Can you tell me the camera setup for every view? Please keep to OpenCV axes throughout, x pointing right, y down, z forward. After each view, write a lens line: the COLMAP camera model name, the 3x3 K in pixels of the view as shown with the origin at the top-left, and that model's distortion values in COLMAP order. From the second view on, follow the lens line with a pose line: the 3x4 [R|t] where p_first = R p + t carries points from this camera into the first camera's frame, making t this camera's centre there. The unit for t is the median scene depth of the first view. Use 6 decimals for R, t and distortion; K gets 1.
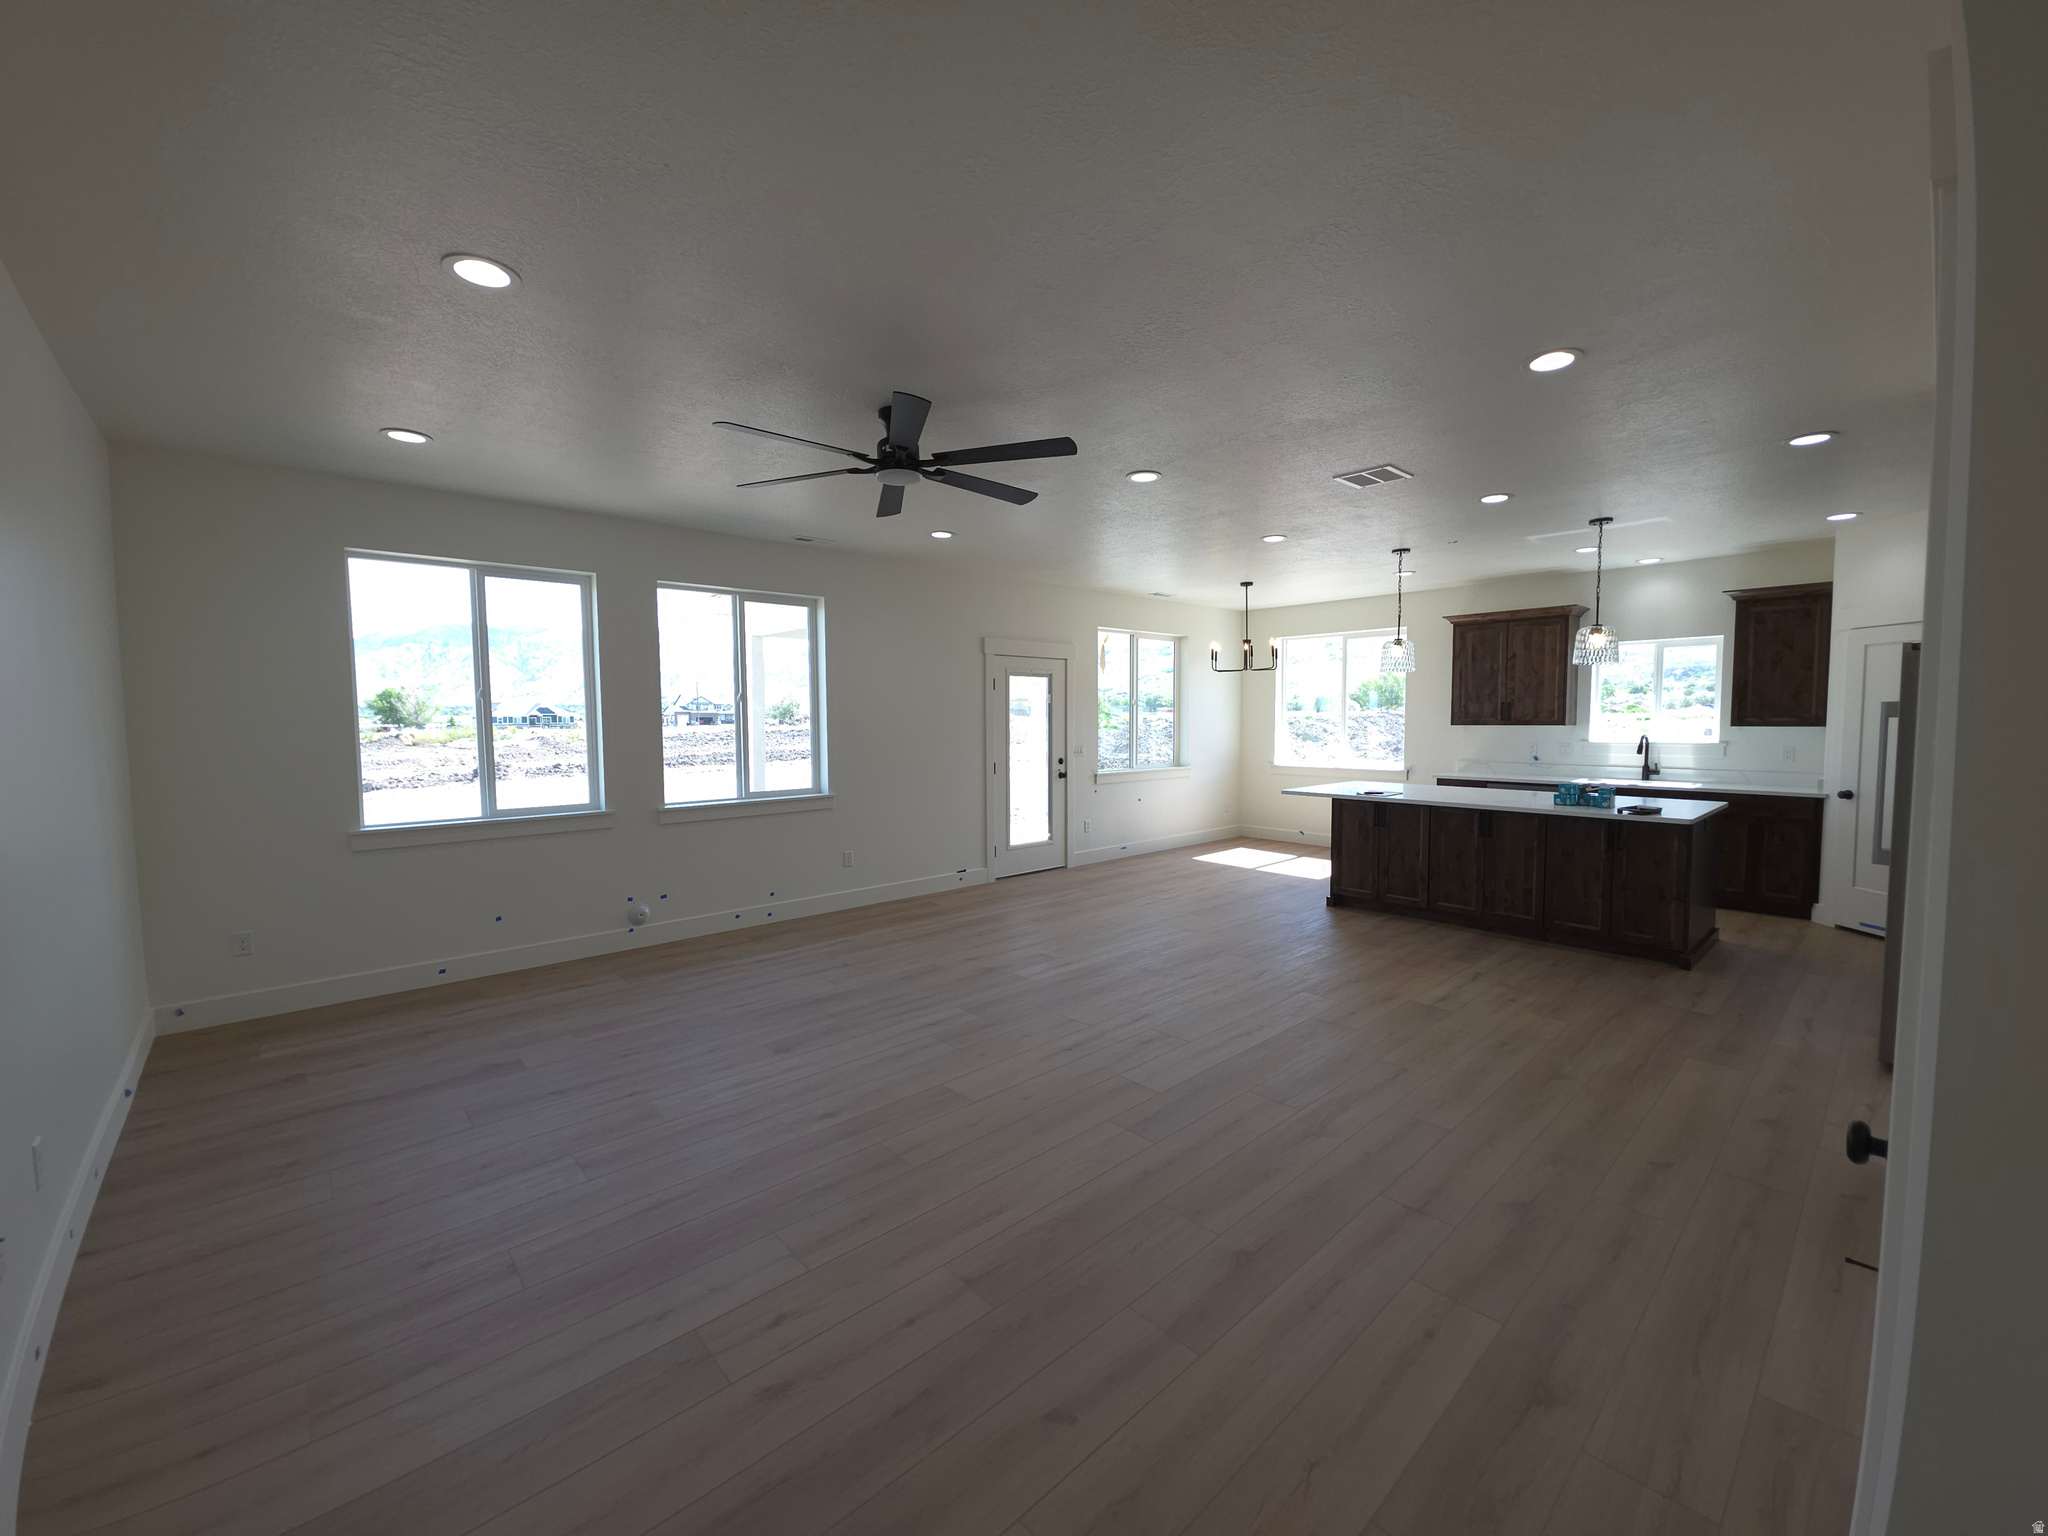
lens RADIAL K [[819.2, 0, 1030.0], [0, 819.2, 770.6], [0, 0, 1]] dist [0.008339, -0.005418]
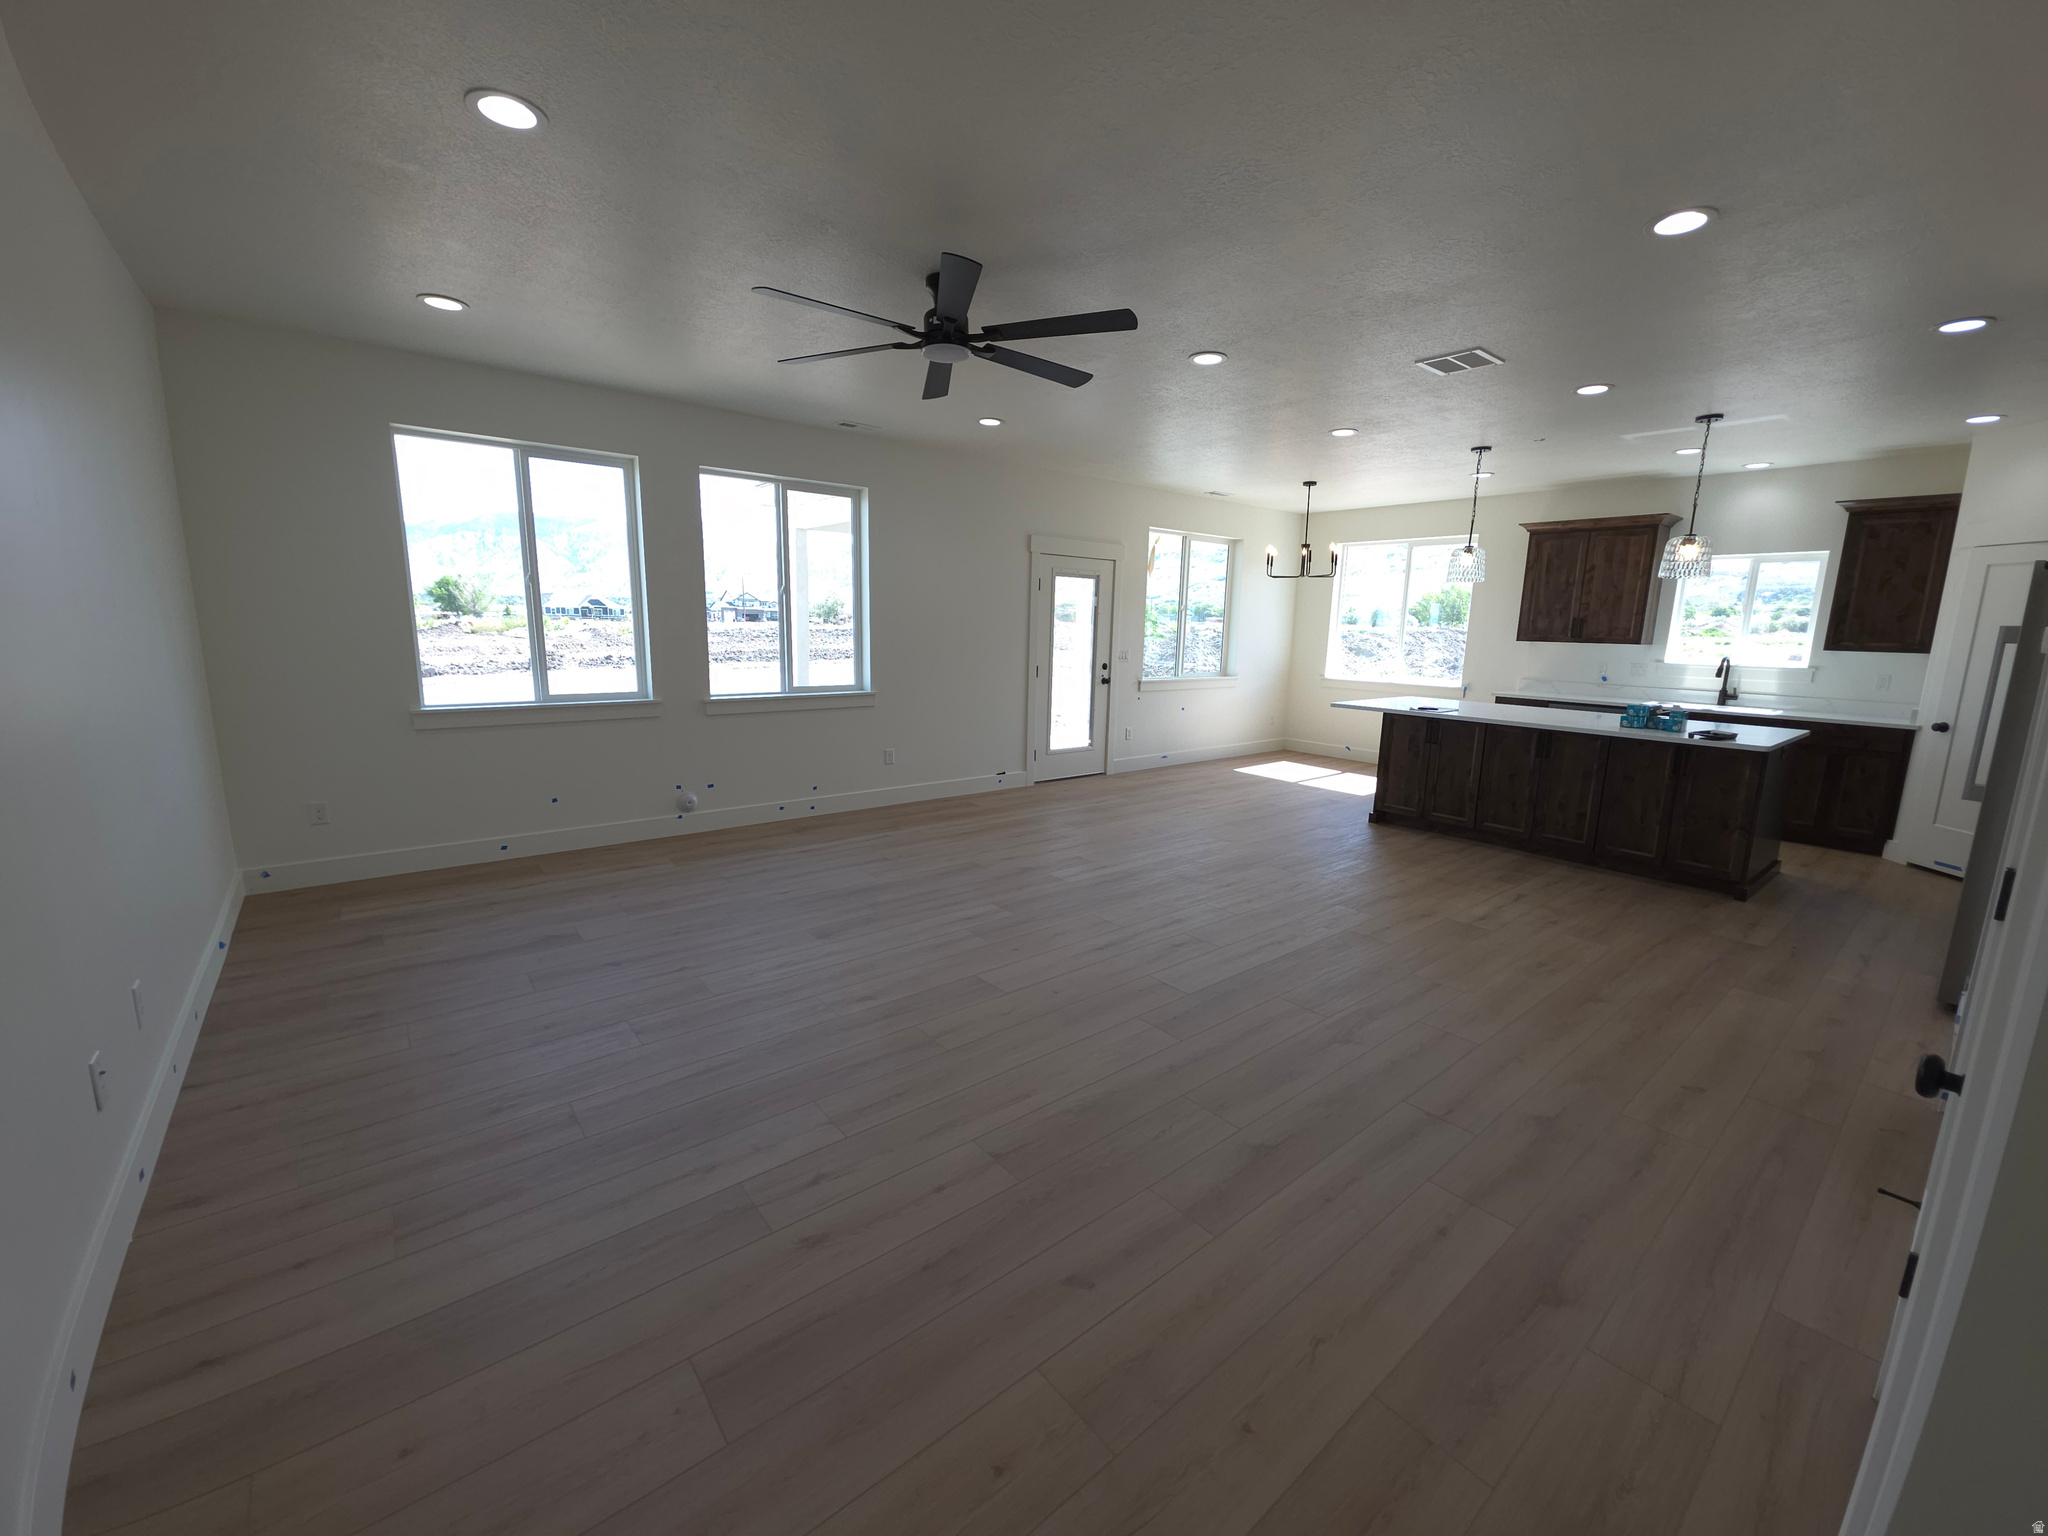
lens RADIAL K [[819.2, 0, 1028.7], [0, 819.2, 771.9], [0, 0, 1]] dist [0.008339, -0.005418]
pose [[0.998067, 0.037917, -0.049236, -0.000302], [-0.032001, 0.992755, 0.115819, 0.005488], [0.053271, -0.114019, 0.992049, 0.008649]]
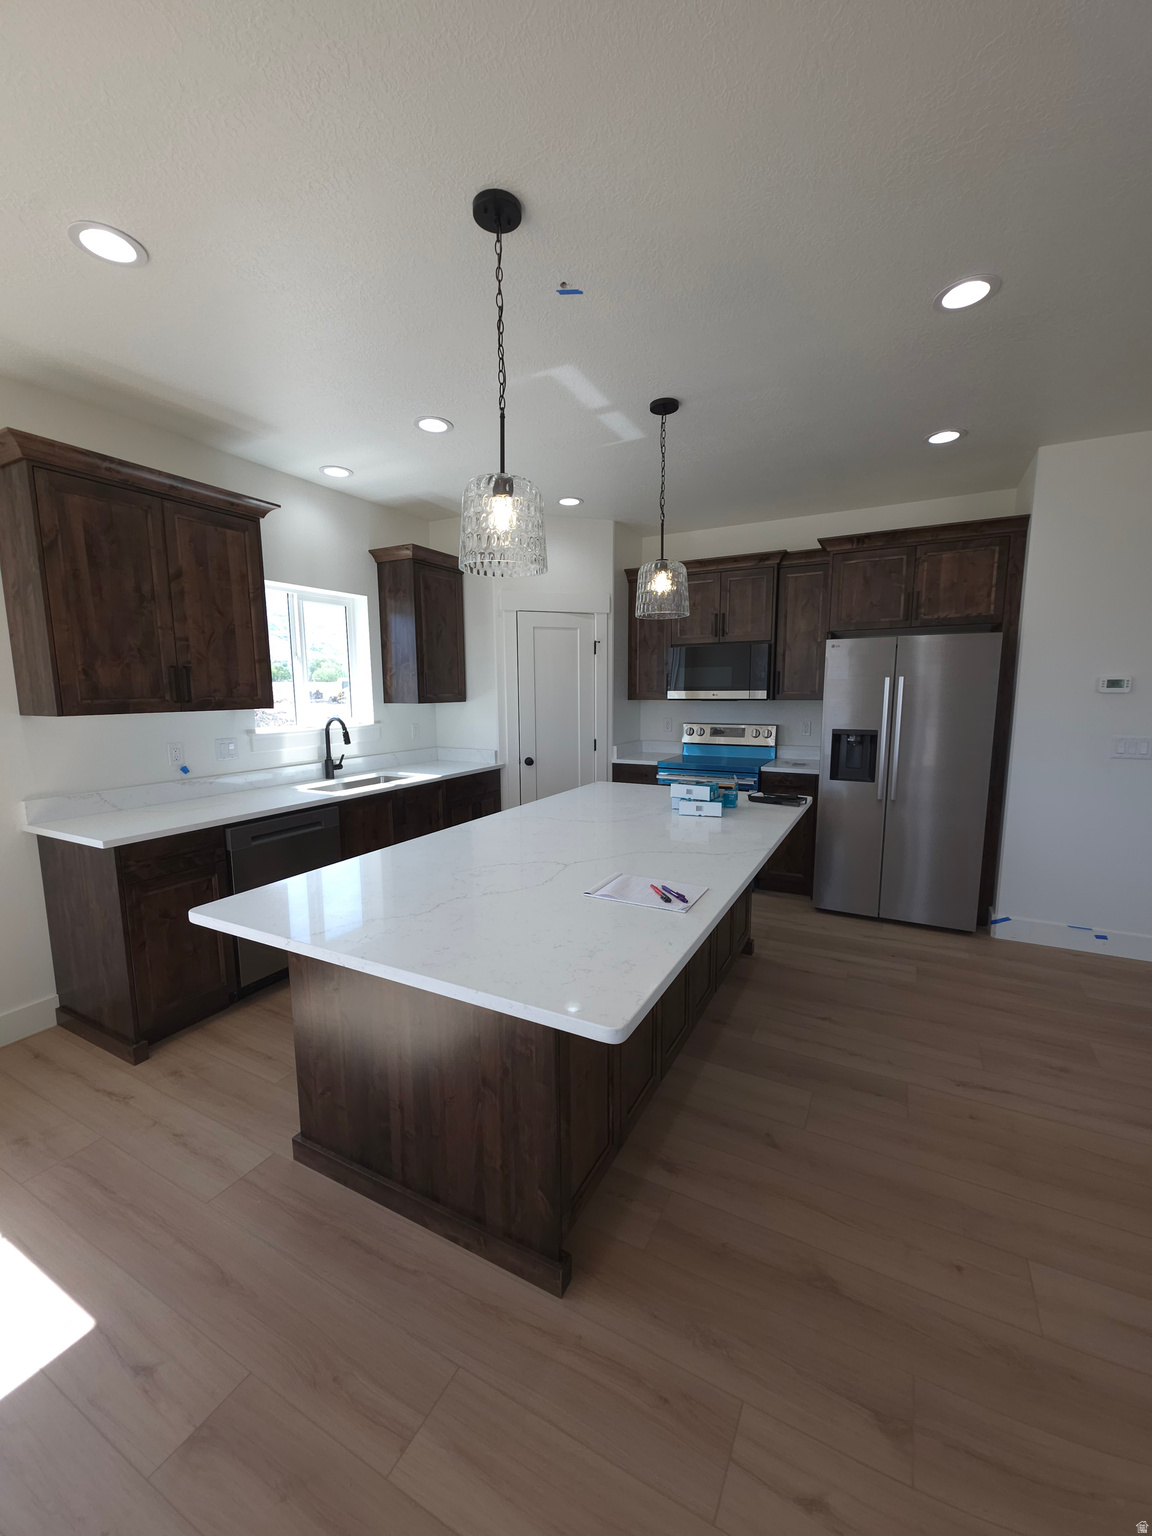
lens RADIAL K [[614.4, 0, 582.0], [0, 614.4, 763.8], [0, 0, 1]] dist [0.008339, -0.005418]
pose [[-0.346256, -0.109010, 0.931785, 0.222883], [0.066946, 0.987823, 0.140443, -0.096669], [-0.935749, 0.111009, -0.334741, 1.440382]]
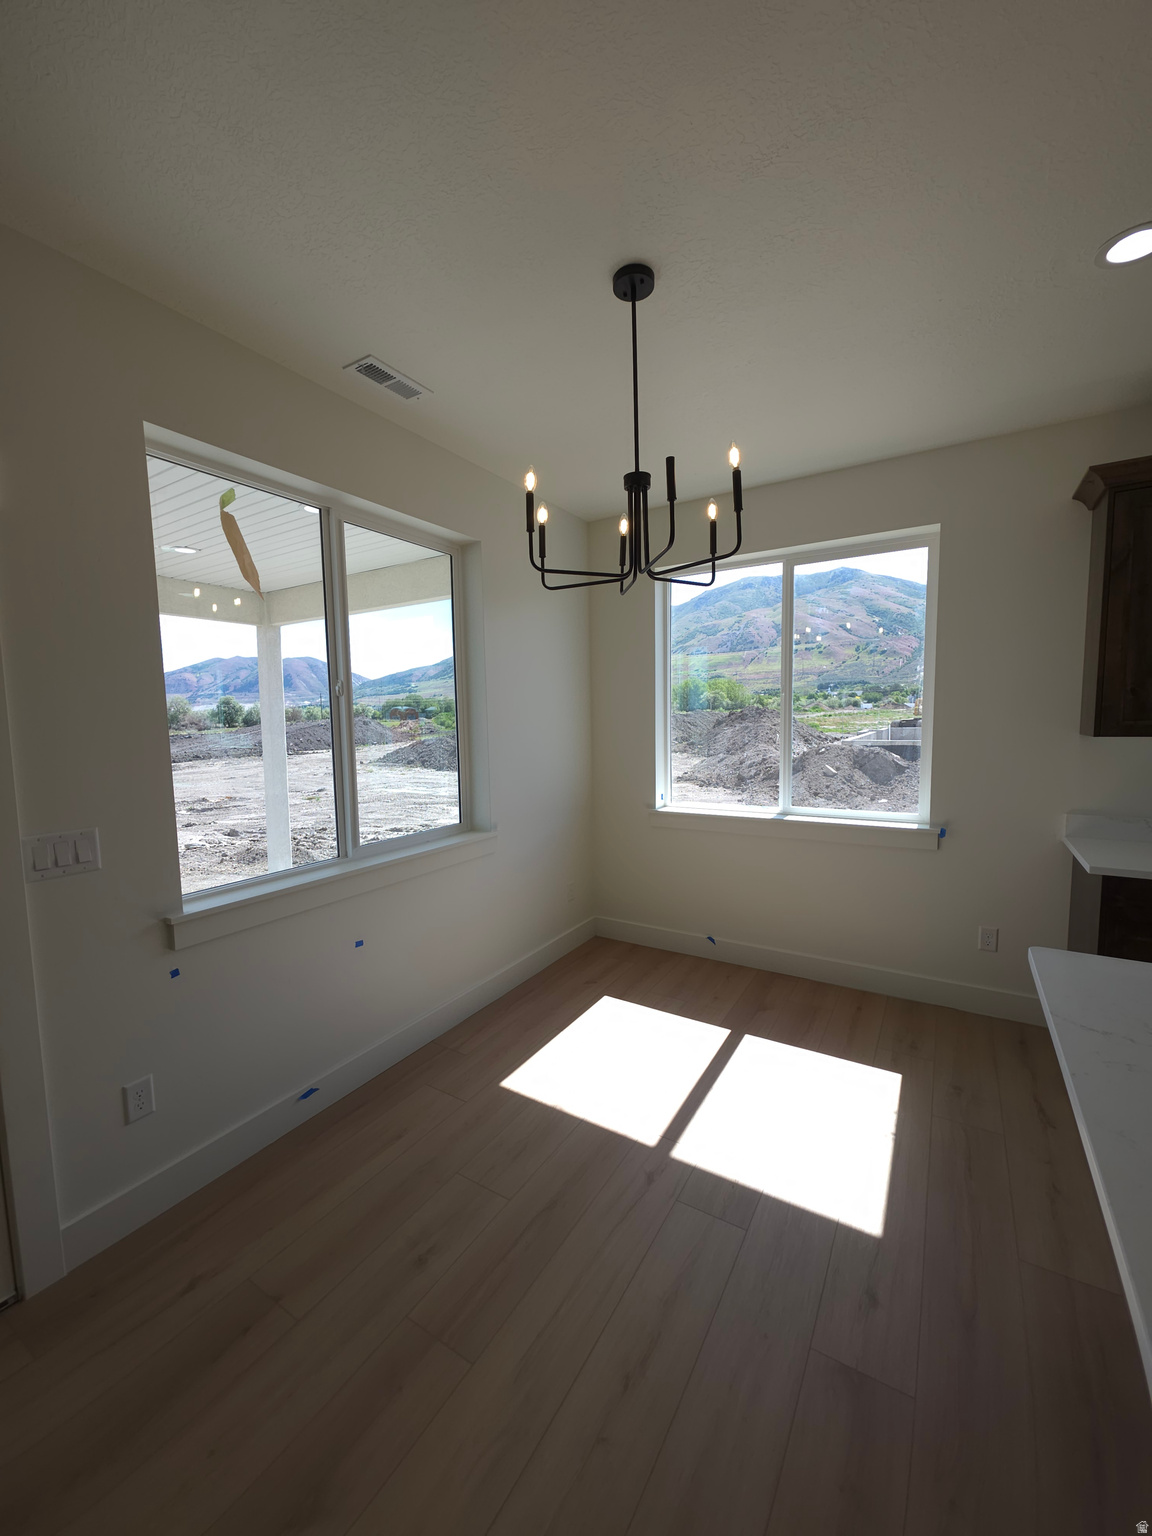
lens RADIAL K [[614.4, 0, 578.7], [0, 614.4, 766.8], [0, 0, 1]] dist [0.008339, -0.005418]
pose [[0.961053, -0.034845, 0.274160, 0.290662], [0.031302, 0.999360, 0.017289, -0.090261], [-0.274587, -0.008034, 0.961529, 1.298614]]
